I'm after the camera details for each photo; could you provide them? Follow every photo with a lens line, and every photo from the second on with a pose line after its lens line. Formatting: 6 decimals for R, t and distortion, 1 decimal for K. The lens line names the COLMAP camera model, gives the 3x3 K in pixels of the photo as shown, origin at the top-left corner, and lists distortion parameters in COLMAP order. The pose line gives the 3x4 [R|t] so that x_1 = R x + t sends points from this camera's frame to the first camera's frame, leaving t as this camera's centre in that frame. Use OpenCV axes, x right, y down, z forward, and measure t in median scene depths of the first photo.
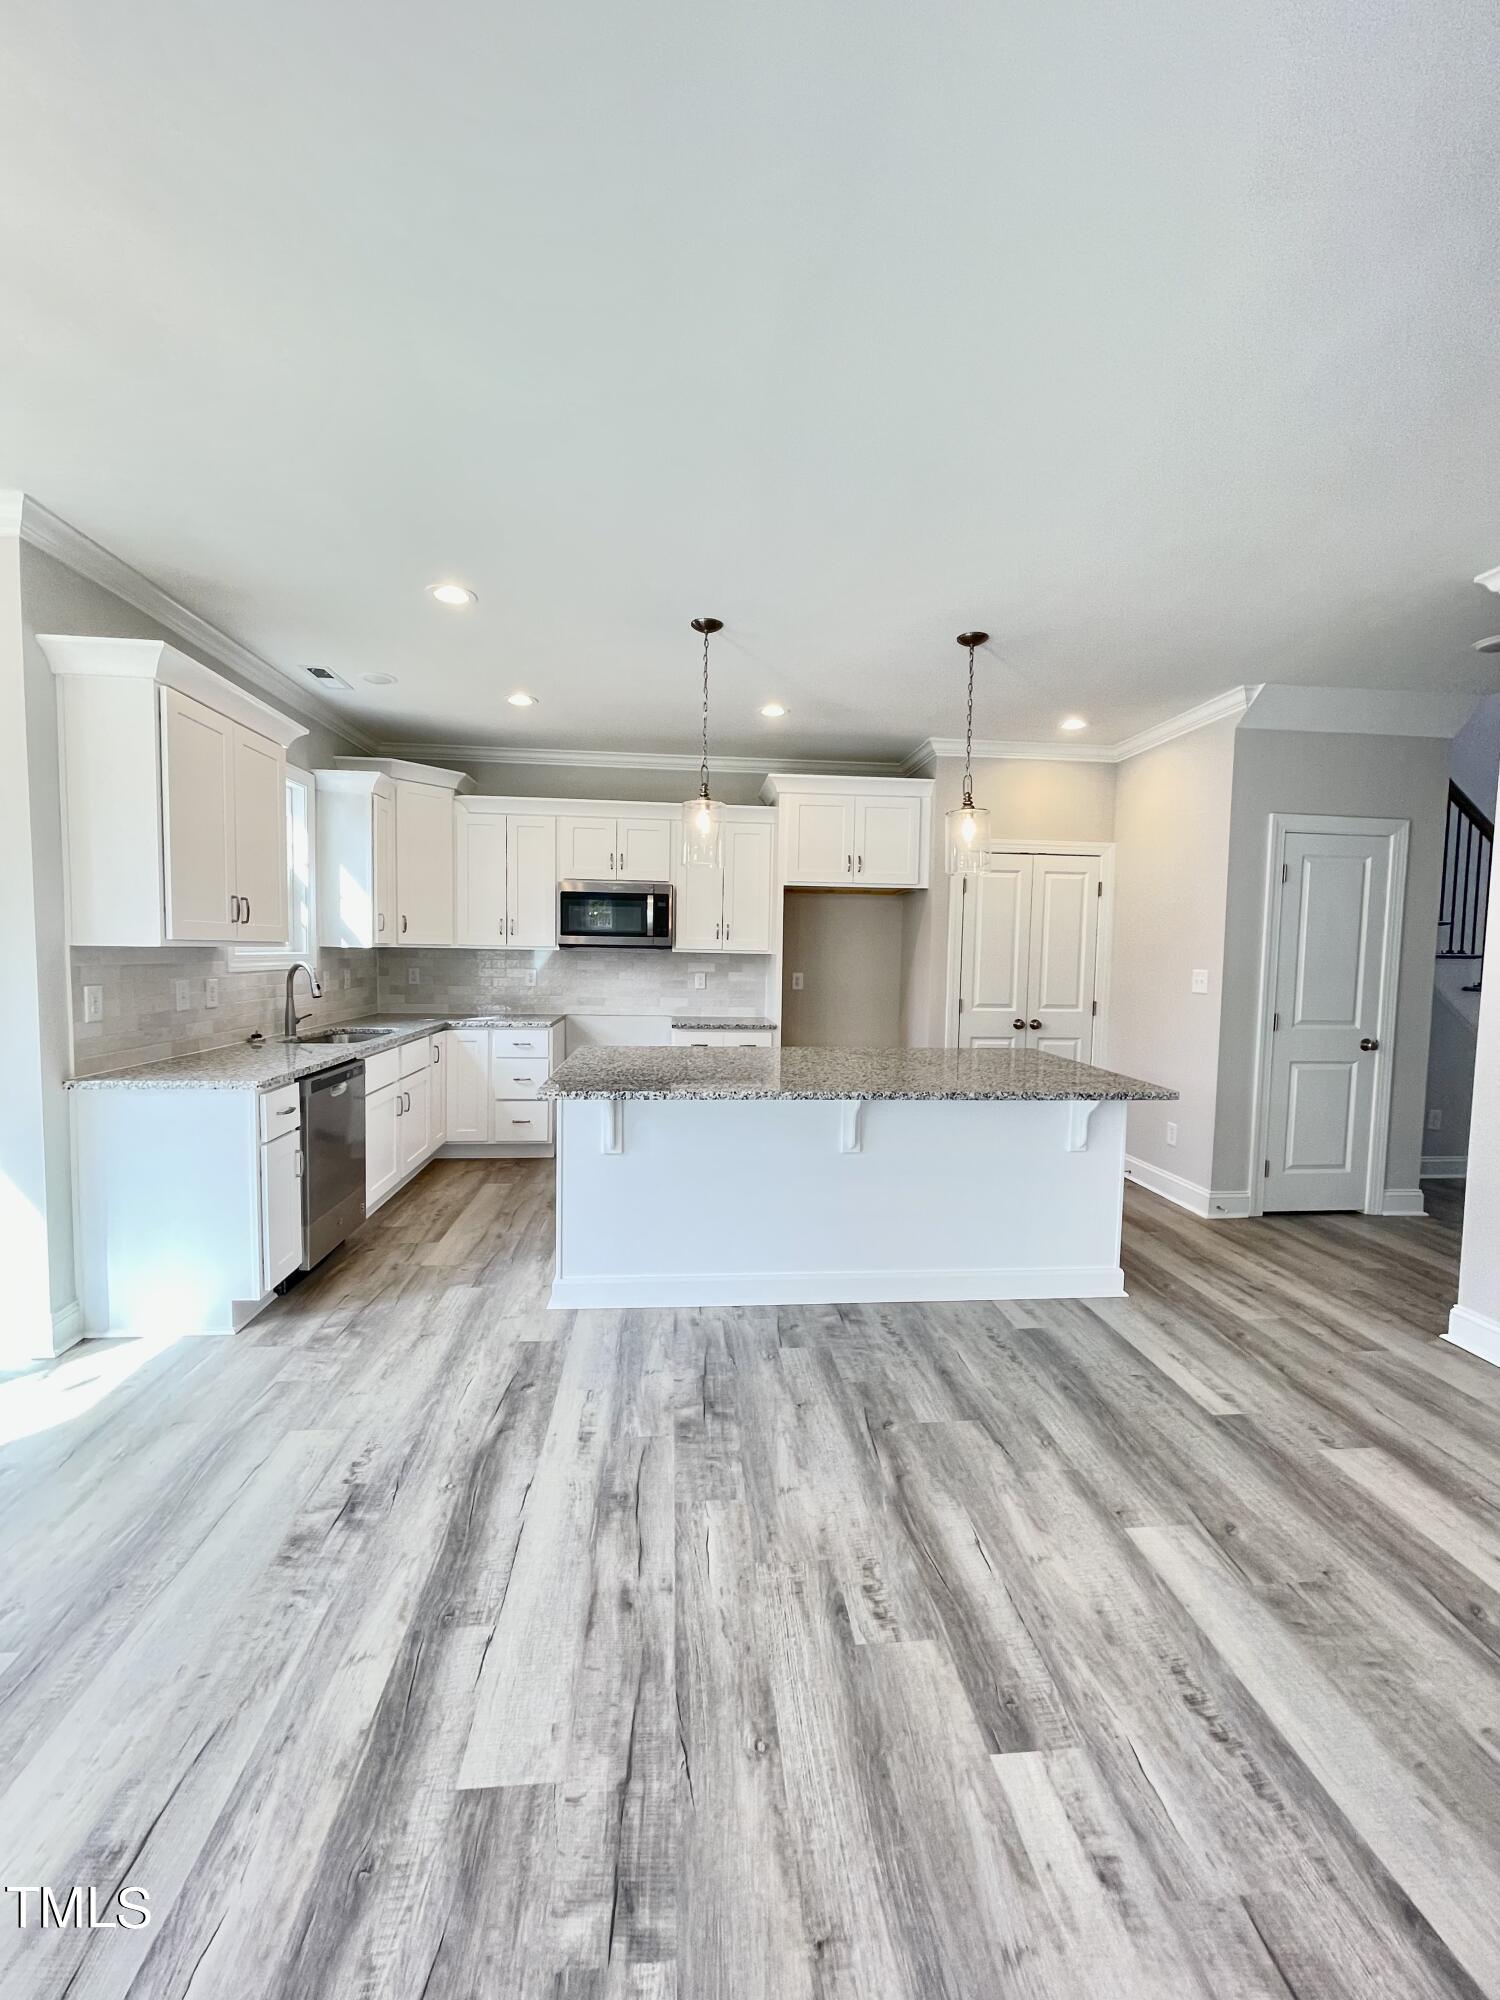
lens RADIAL K [[797.1, 0, 755.6], [0, 797.1, 1000.7], [0, 0, 1]] dist [-0.004148, -0.000935]
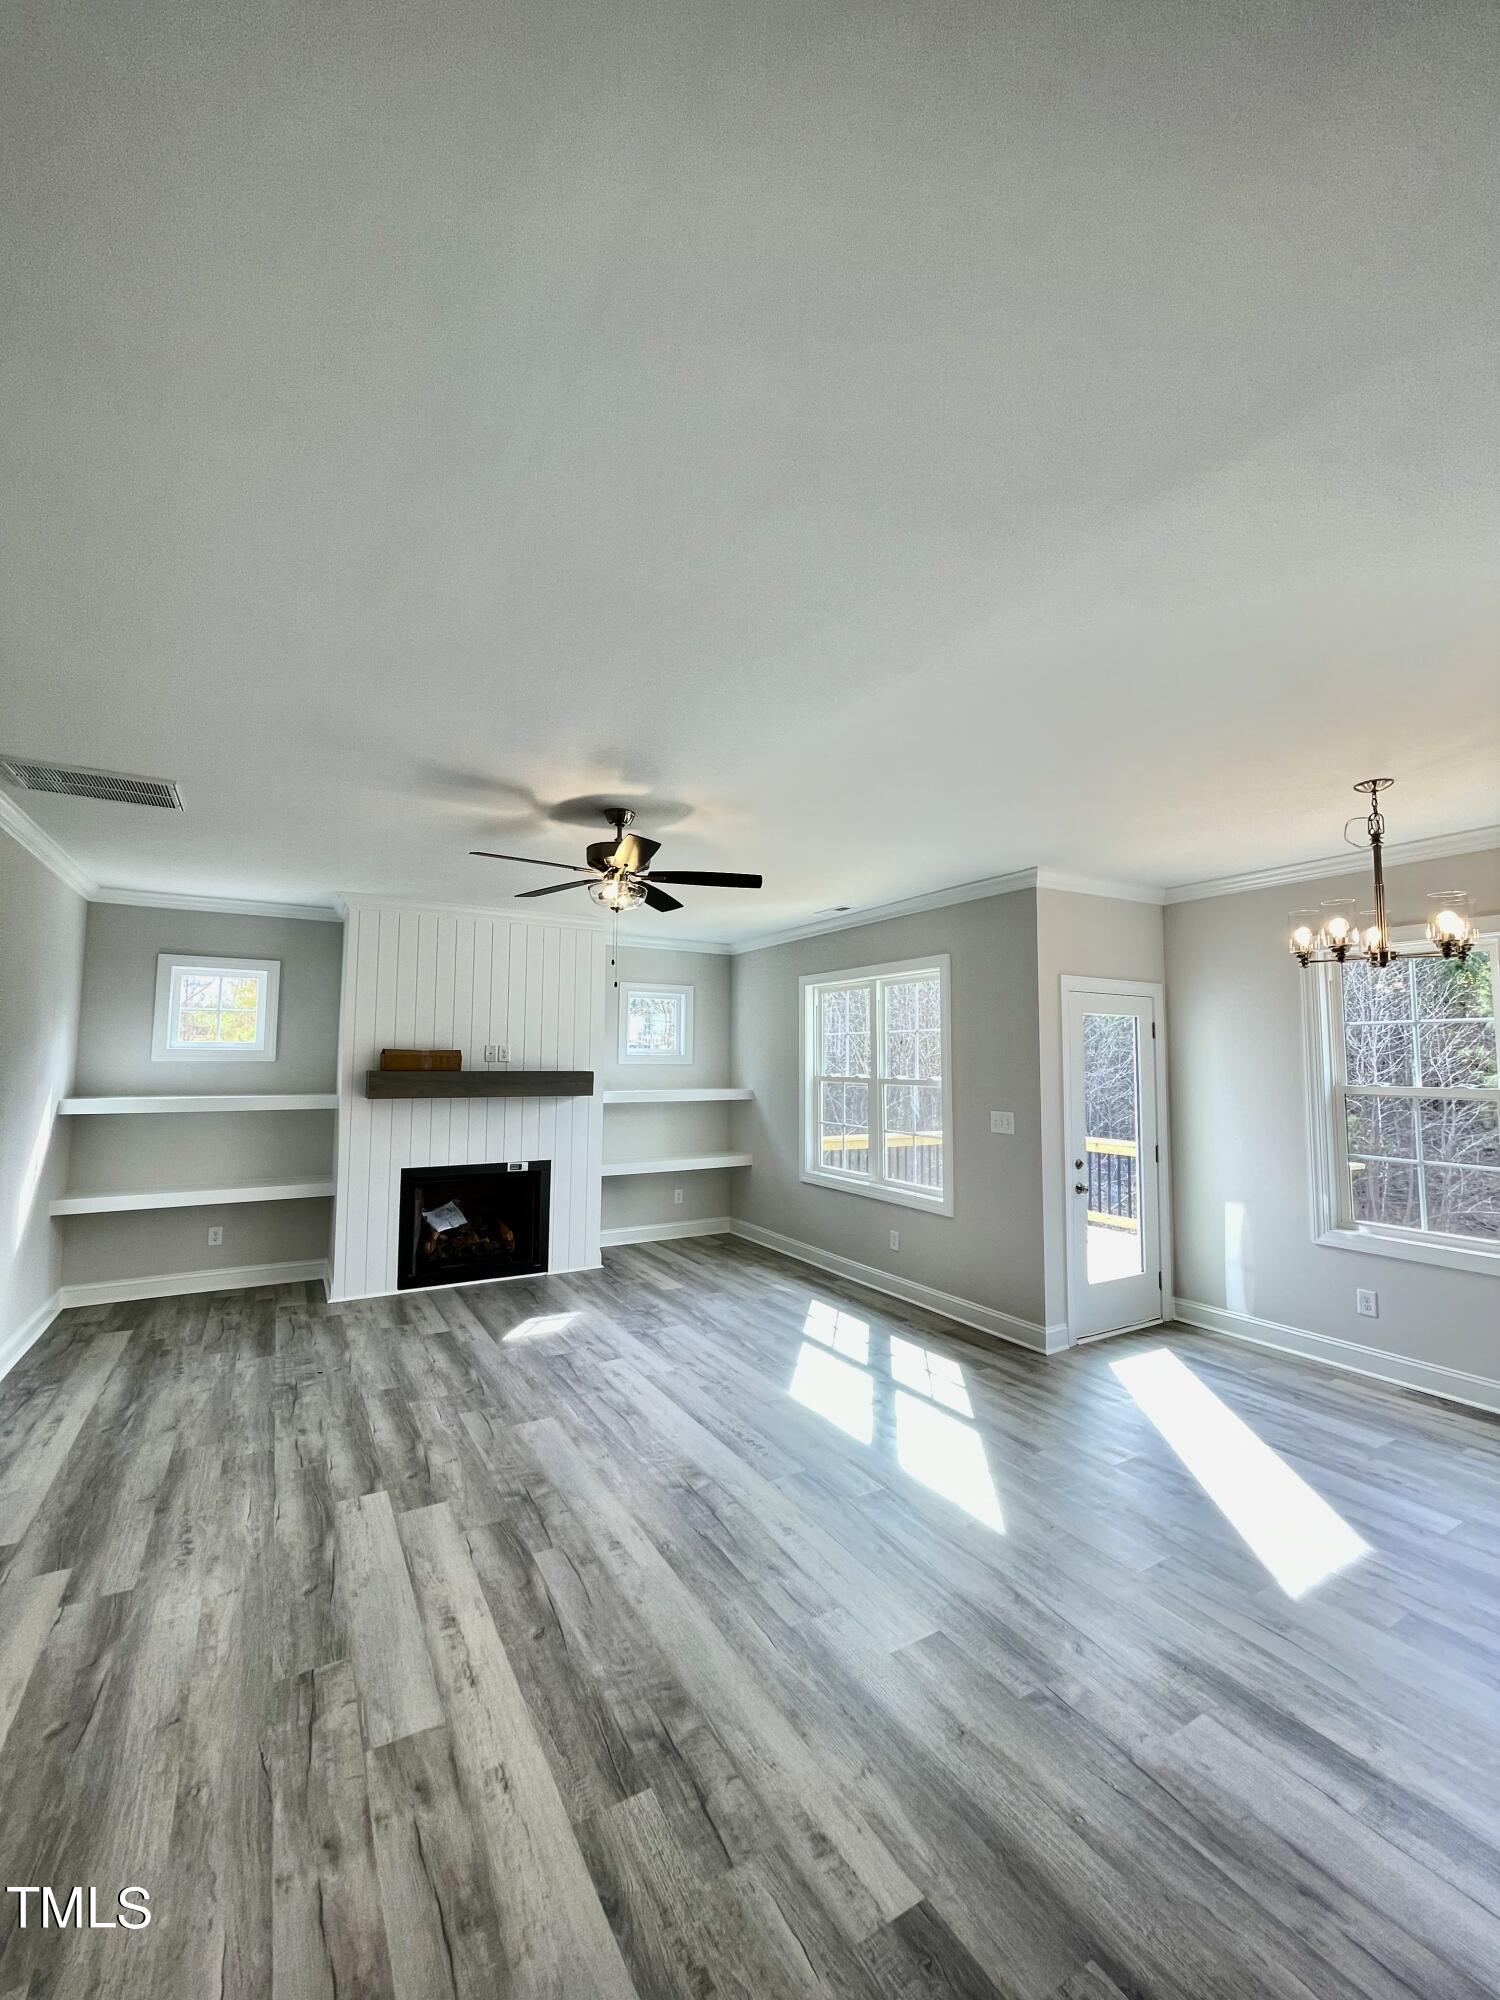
lens RADIAL K [[797.1, 0, 746.5], [0, 797.1, 996.4], [0, 0, 1]] dist [-0.004148, -0.000935]
pose [[-0.909153, -0.059671, -0.412166, 0.978368], [-0.049871, 0.998160, -0.034503, -0.239133], [0.413466, -0.010814, -0.910455, 1.780711]]
